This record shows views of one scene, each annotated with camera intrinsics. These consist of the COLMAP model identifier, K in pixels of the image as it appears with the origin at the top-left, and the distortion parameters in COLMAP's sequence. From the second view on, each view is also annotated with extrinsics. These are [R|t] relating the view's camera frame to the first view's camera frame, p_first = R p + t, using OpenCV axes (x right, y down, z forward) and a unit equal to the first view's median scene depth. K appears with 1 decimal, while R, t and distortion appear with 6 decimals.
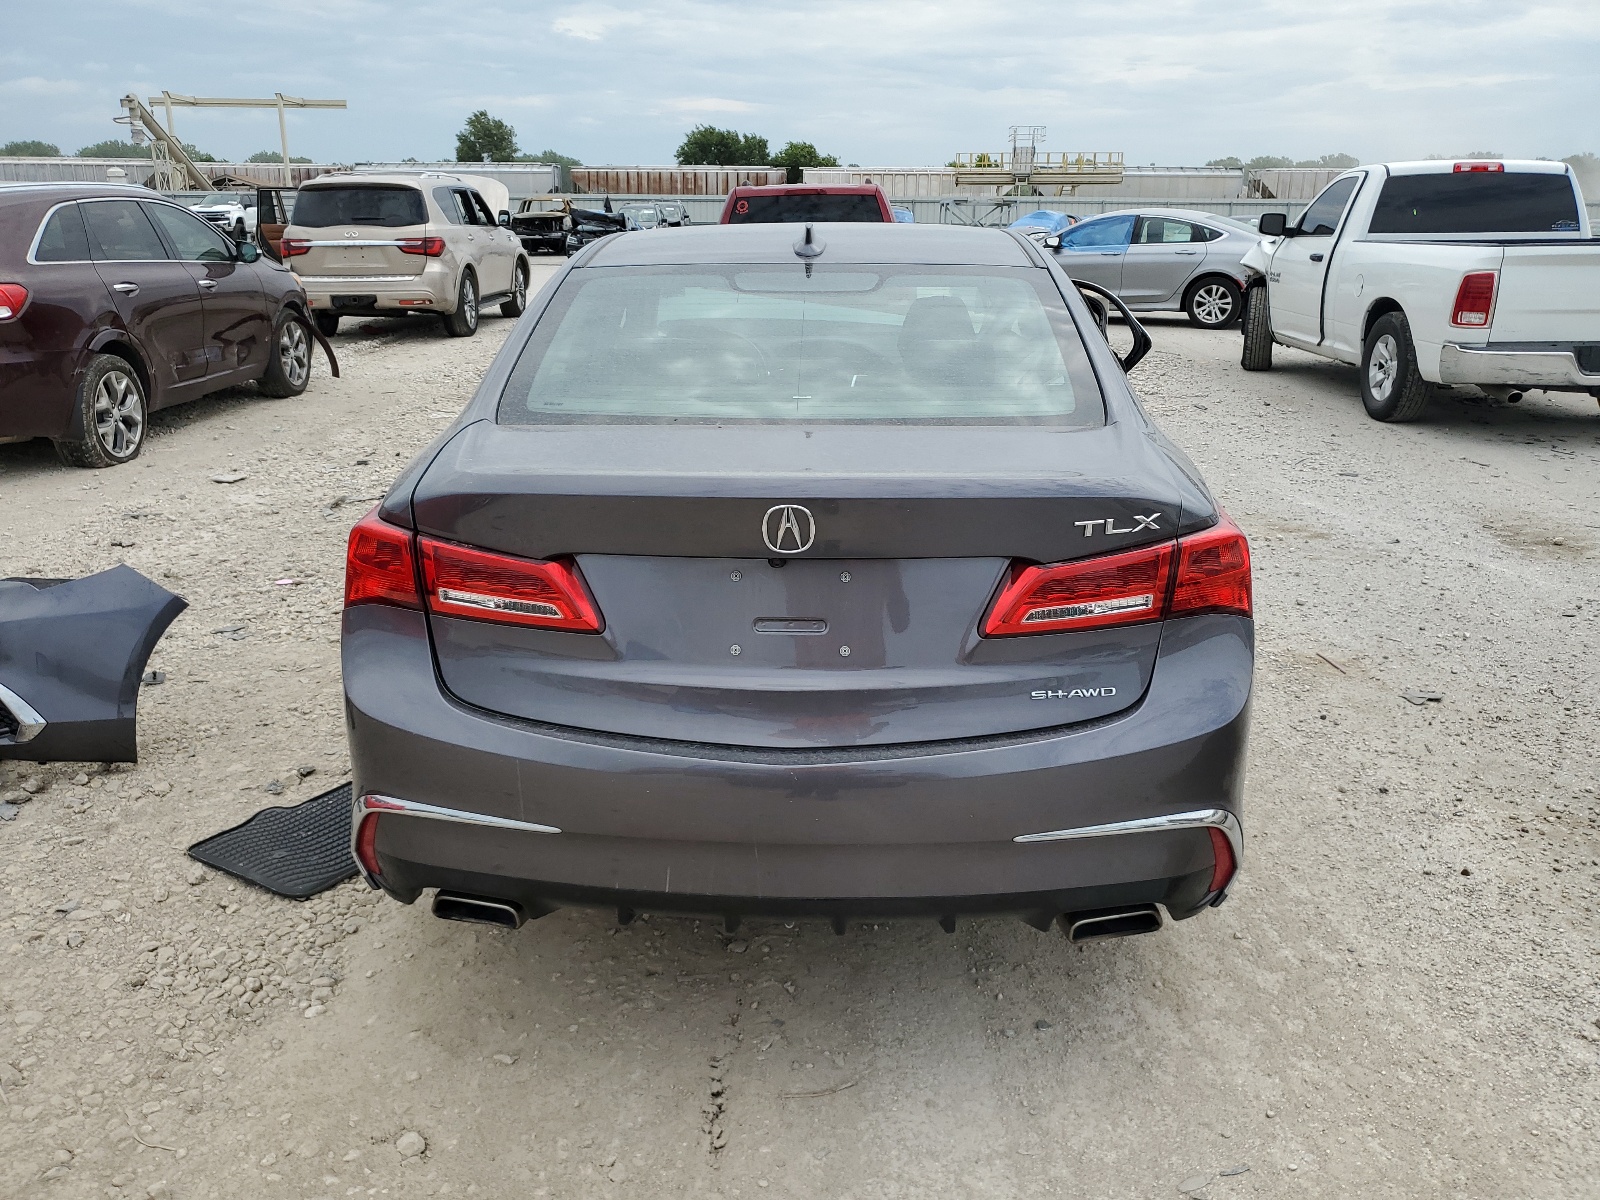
lens RADIAL K [[1190.4, 0, 787.6], [0, 1190.4, 605.0], [0, 0, 1]] dist [-0.000924, 0.006439]
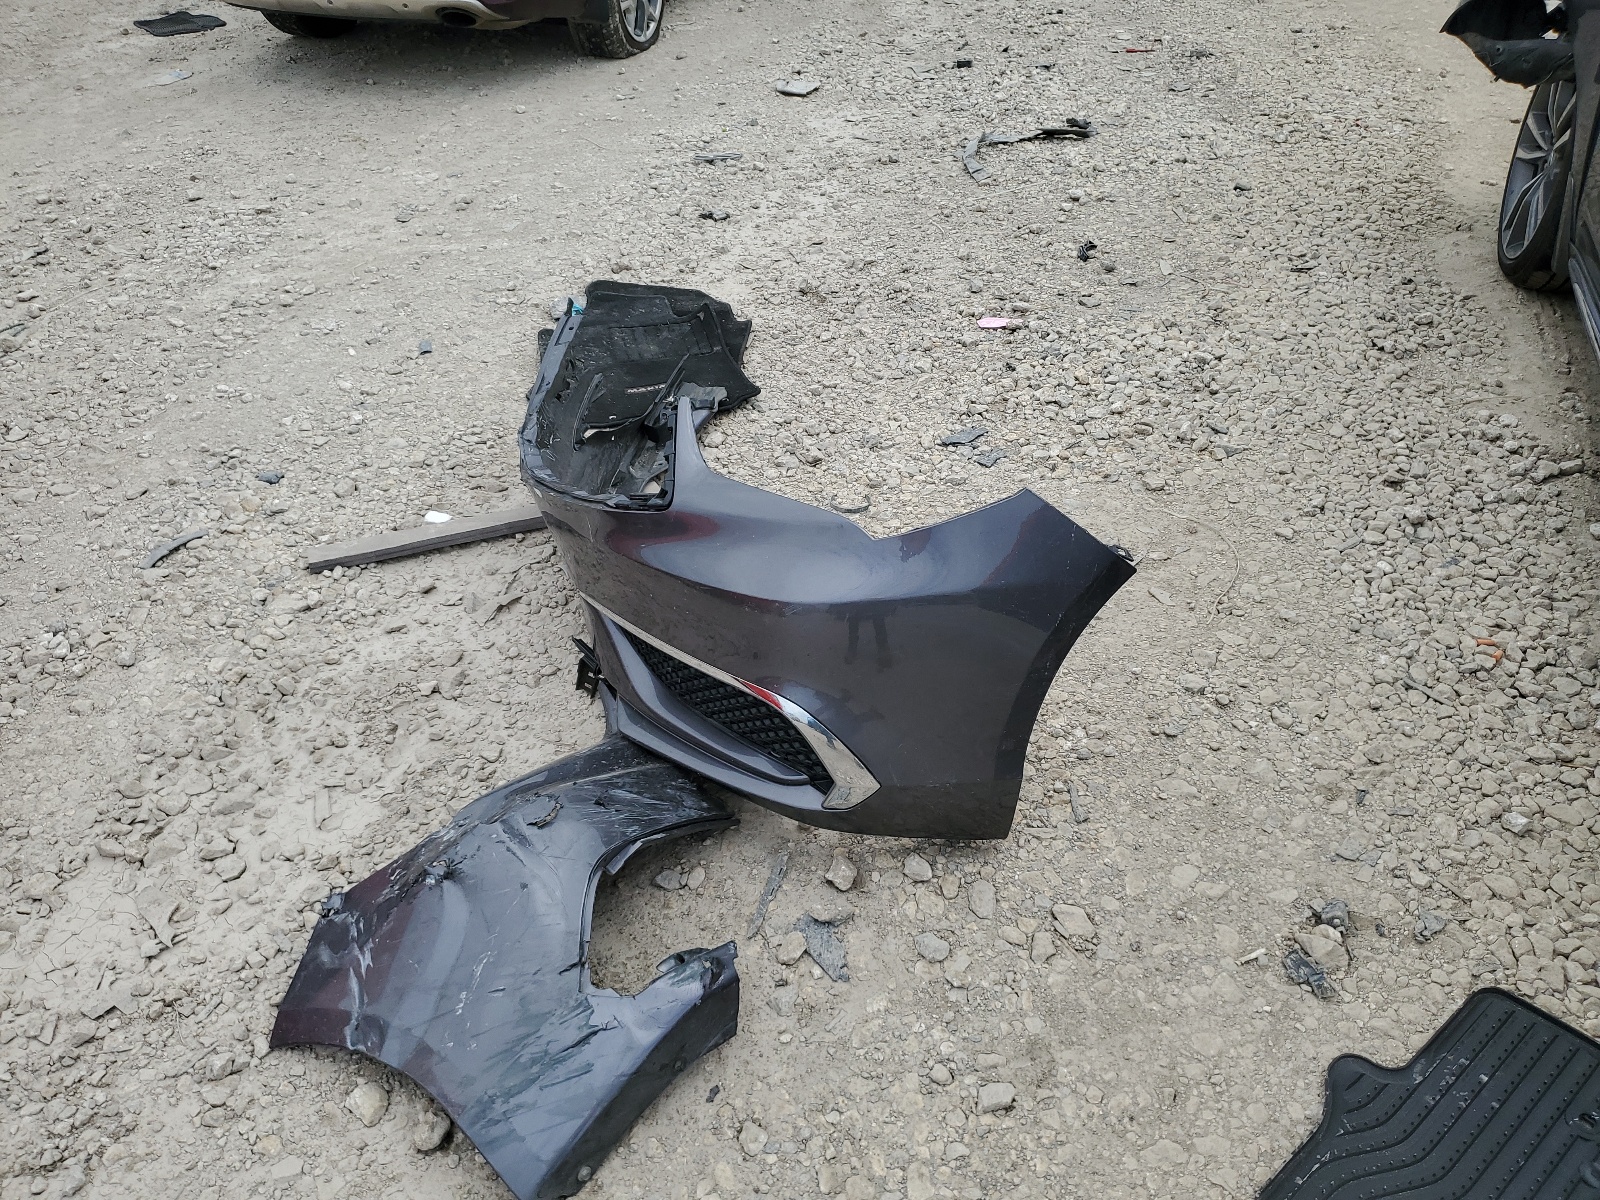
lens RADIAL K [[1190.4, 0, 787.6], [0, 1190.4, 605.0], [0, 0, 1]] dist [-0.000924, 0.006439]
pose [[0.955369, 0.150728, -0.254067, -0.157322], [-0.050784, 0.931034, 0.361382, -0.048479], [0.291016, -0.332351, 0.897136, 0.157692]]
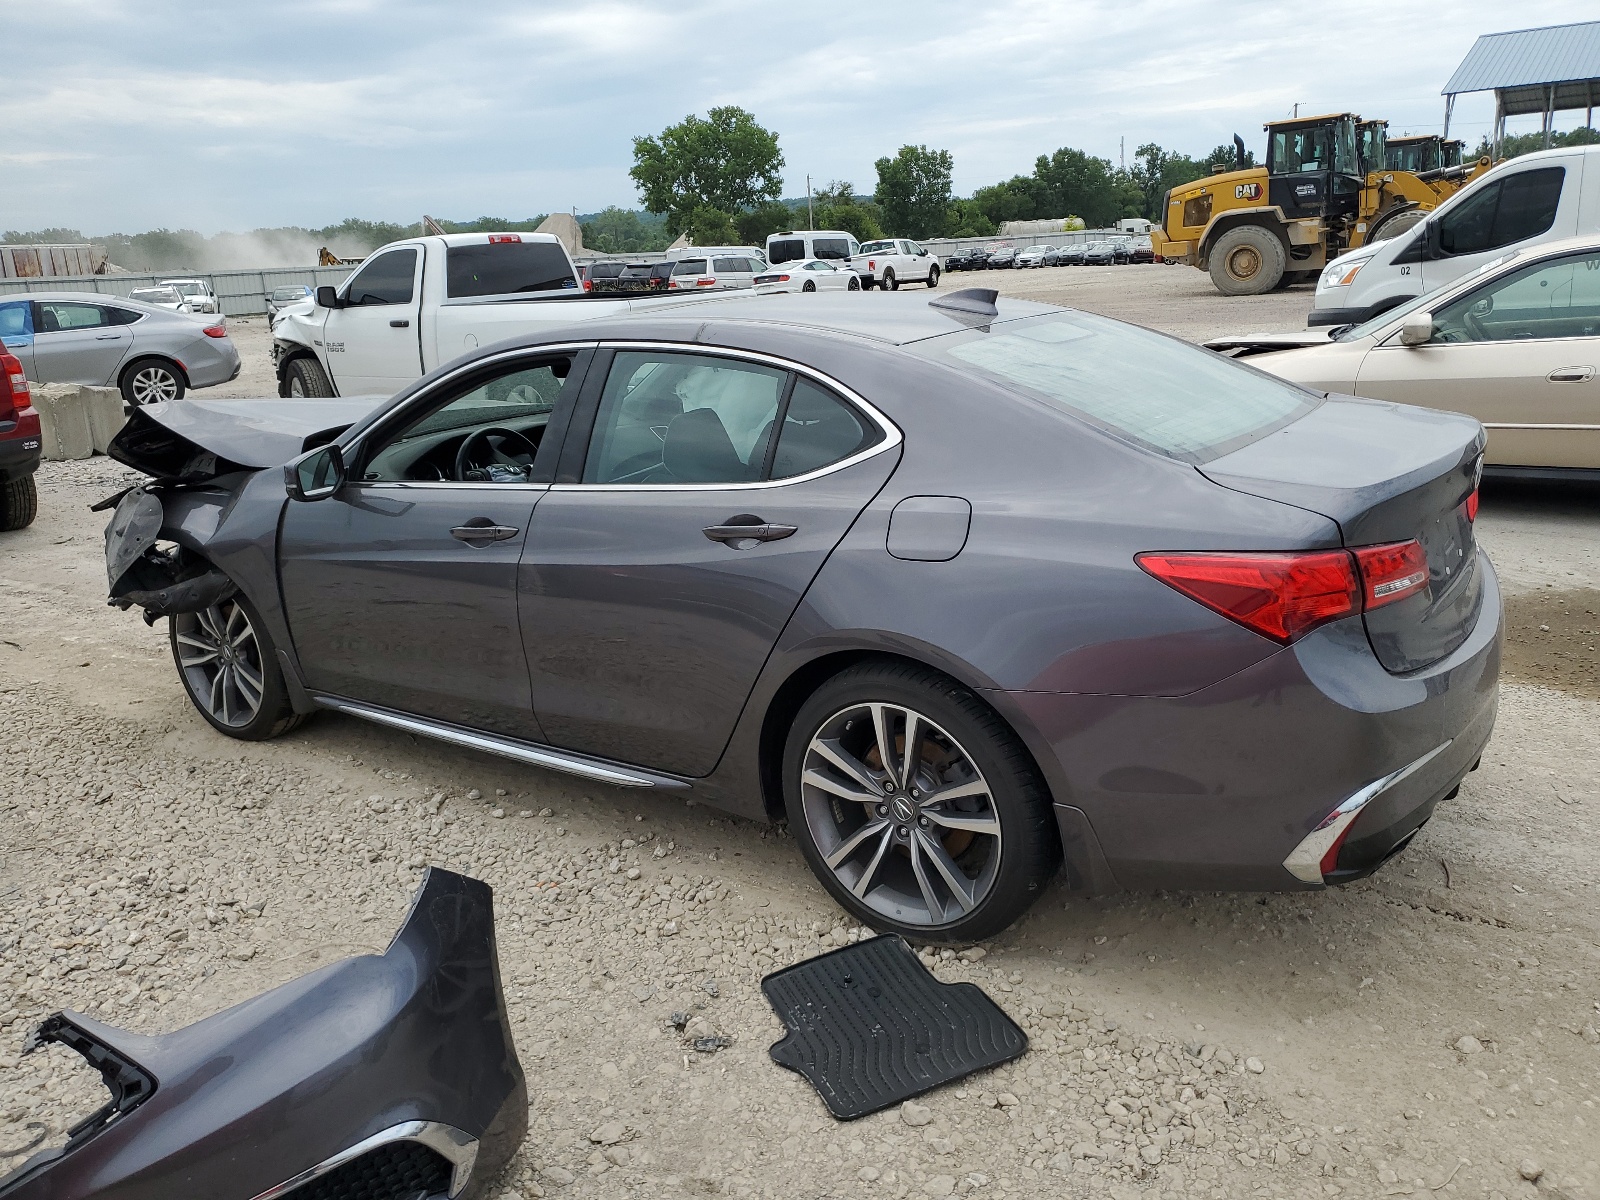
lens RADIAL K [[1190.4, 0, 787.6], [0, 1190.4, 605.0], [0, 0, 1]] dist [-0.000924, 0.006439]
pose [[0.565344, -0.260511, 0.782636, -0.274738], [0.305054, 0.947579, 0.095056, -0.050831], [-0.766373, 0.185007, 0.615179, 0.129436]]
